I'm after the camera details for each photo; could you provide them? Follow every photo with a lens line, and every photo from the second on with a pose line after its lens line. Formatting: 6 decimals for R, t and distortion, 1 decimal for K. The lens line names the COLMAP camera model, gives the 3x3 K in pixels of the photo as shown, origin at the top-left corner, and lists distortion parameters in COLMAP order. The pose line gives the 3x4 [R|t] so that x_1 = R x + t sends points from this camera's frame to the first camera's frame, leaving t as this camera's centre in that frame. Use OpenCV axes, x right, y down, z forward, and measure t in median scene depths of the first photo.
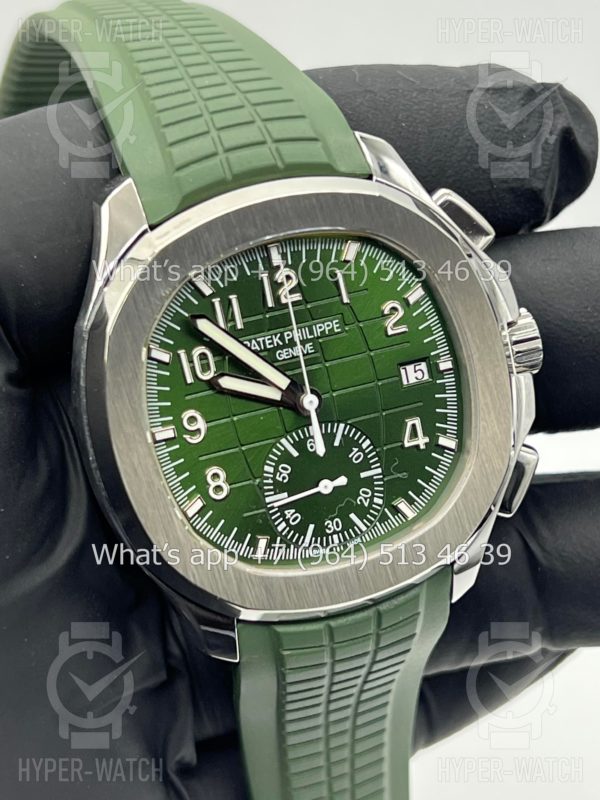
lens RADIAL K [[1852.3, 0, 298.3], [0, 1852.3, 411.3], [0, 0, 1]] dist [0.261937, -0.160250]
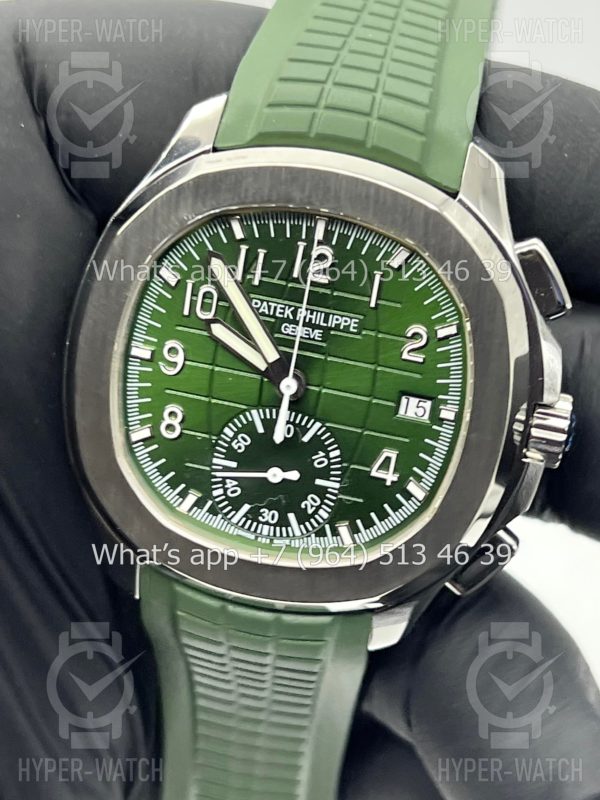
lens RADIAL K [[1852.3, 0, 298.3], [0, 1852.3, 411.3], [0, 0, 1]] dist [0.261937, -0.160250]
pose [[0.849079, 0.426739, -0.311382, 0.307239], [-0.410937, 0.903956, 0.118298, -0.106226], [0.331958, 0.027514, 0.942893, 0.110024]]
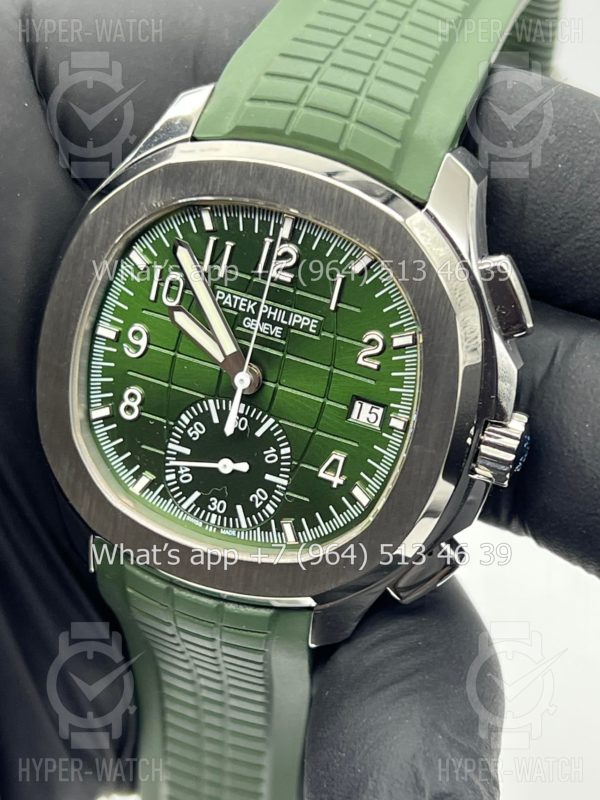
lens RADIAL K [[1852.3, 0, 298.3], [0, 1852.3, 411.3], [0, 0, 1]] dist [0.261937, -0.160250]
pose [[0.766250, 0.513483, -0.386260, 0.399943], [-0.477550, 0.857298, 0.192319, -0.186094], [0.429892, 0.037094, 0.902118, 0.152933]]
